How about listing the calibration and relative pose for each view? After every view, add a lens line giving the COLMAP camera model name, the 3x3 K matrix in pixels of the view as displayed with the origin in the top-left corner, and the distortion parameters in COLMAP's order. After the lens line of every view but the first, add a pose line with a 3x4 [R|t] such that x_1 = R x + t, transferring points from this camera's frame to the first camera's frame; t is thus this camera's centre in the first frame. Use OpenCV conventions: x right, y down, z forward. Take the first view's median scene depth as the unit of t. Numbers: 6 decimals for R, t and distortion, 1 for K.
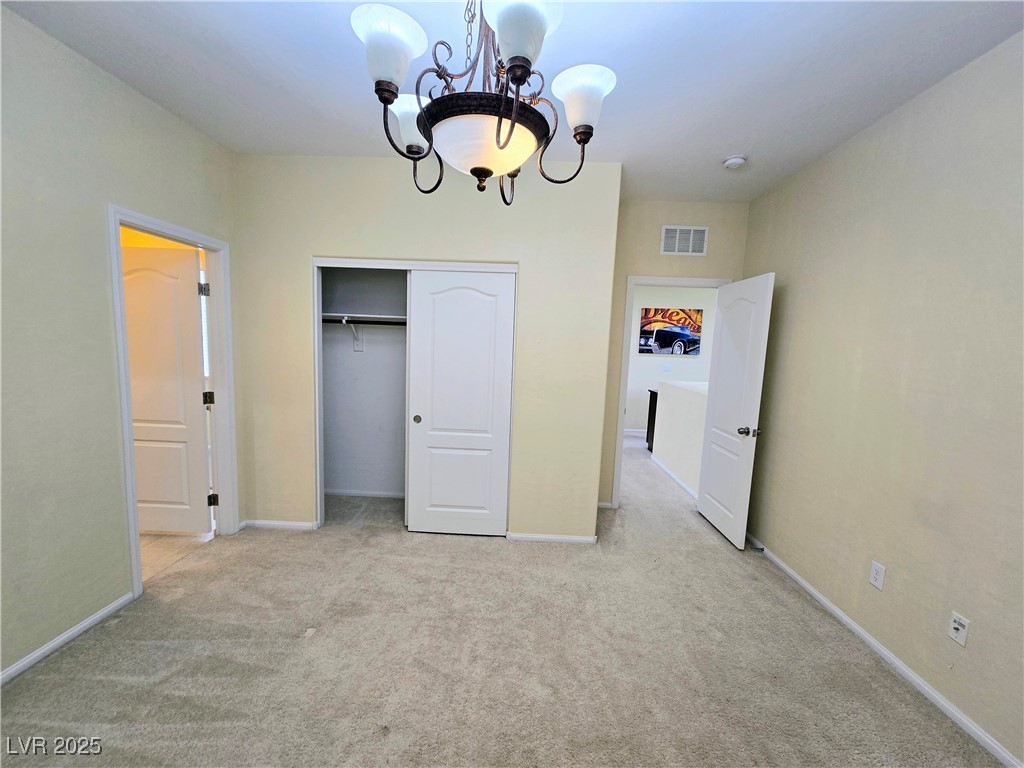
lens RADIAL K [[419.6, 0, 510.5], [0, 419.6, 393.4], [0, 0, 1]] dist [-0.000389, 0.002903]
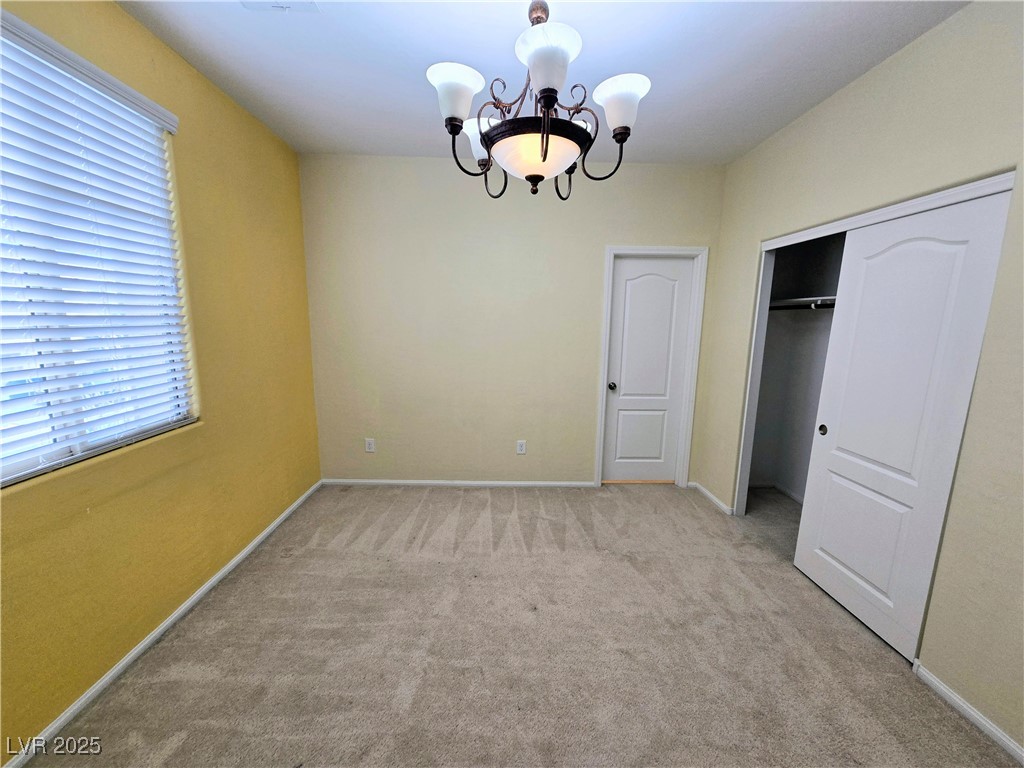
lens RADIAL K [[419.6, 0, 510.5], [0, 419.6, 393.4], [0, 0, 1]] dist [-0.000389, 0.002903]
pose [[0.057864, 0.133272, -0.989389, 0.539573], [-0.126987, 0.983982, 0.125117, -0.029525], [0.990215, 0.118400, 0.073861, 0.415172]]
